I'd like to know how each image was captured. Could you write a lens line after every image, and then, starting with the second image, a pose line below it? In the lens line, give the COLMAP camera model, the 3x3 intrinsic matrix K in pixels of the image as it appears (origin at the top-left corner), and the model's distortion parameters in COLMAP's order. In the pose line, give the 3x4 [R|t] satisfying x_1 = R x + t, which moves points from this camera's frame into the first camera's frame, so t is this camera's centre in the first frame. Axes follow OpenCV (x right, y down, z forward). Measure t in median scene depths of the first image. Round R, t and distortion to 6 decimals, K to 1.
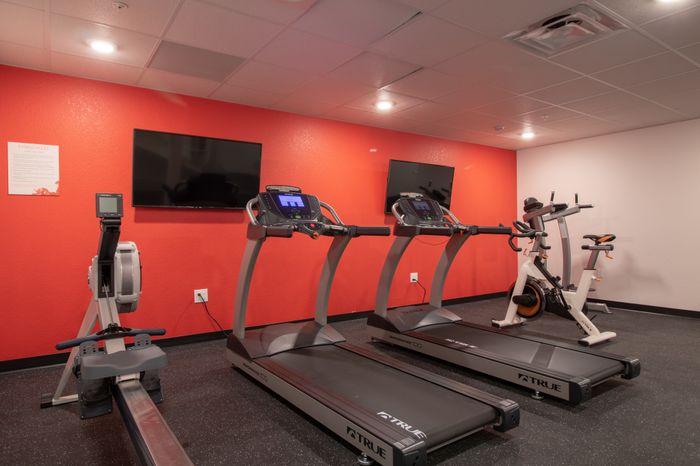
lens RADIAL K [[420.8, 0, 351.0], [0, 420.8, 232.0], [0, 0, 1]] dist [0.028585, -0.000280]
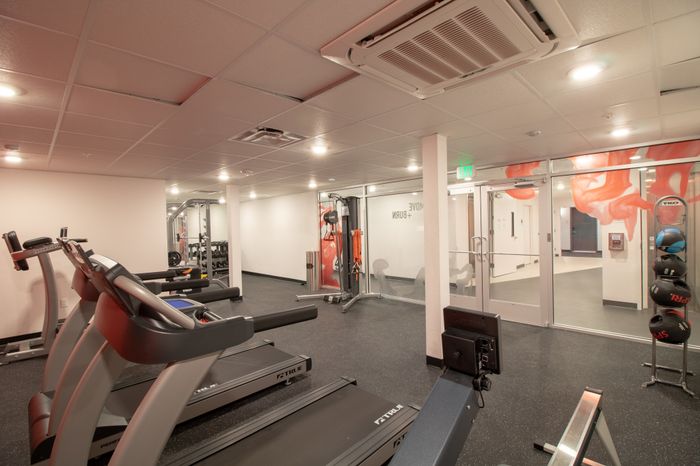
lens RADIAL K [[330.5, 0, 353.7], [0, 330.5, 231.4], [0, 0, 1]] dist [-0.004214, -0.000846]
pose [[-0.179829, -0.000054, 0.983698, -0.568589], [0.030582, 0.999516, 0.005645, -0.105281], [-0.983222, 0.031098, -0.179741, 0.764478]]
